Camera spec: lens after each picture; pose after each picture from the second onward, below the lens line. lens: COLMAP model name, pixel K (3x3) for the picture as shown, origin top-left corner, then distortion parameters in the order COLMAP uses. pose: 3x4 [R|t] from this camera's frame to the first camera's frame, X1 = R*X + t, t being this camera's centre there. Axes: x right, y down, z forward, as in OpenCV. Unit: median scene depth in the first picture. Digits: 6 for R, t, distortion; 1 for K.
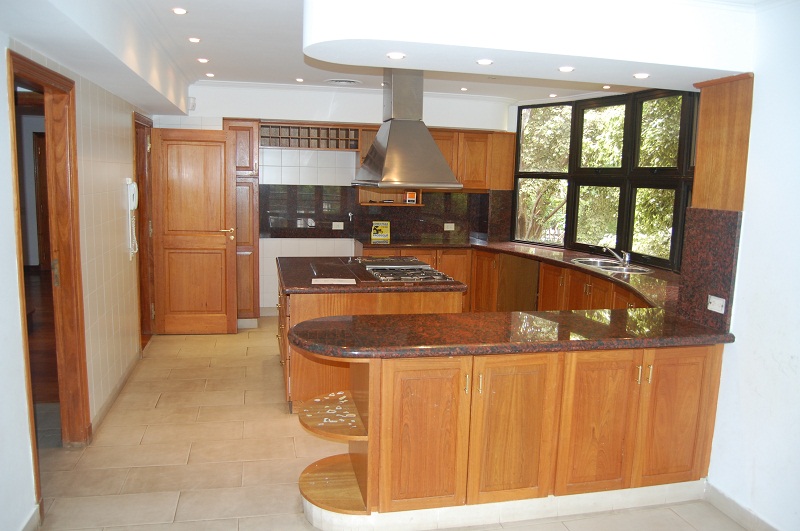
lens RADIAL K [[619.1, 0, 400.0], [0, 619.1, 265.5], [0, 0, 1]] dist [-0.108544, 0.046943]
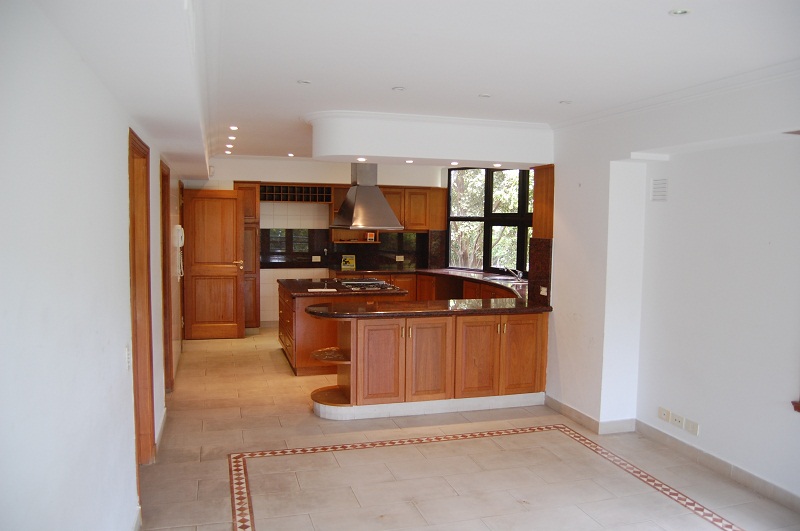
lens RADIAL K [[619.1, 0, 400.0], [0, 619.1, 265.5], [0, 0, 1]] dist [-0.108544, 0.046943]
pose [[0.997694, -0.018531, 0.065288, -0.008817], [0.022903, 0.997499, -0.066869, 0.052693], [-0.063886, 0.068210, 0.995623, -0.412045]]
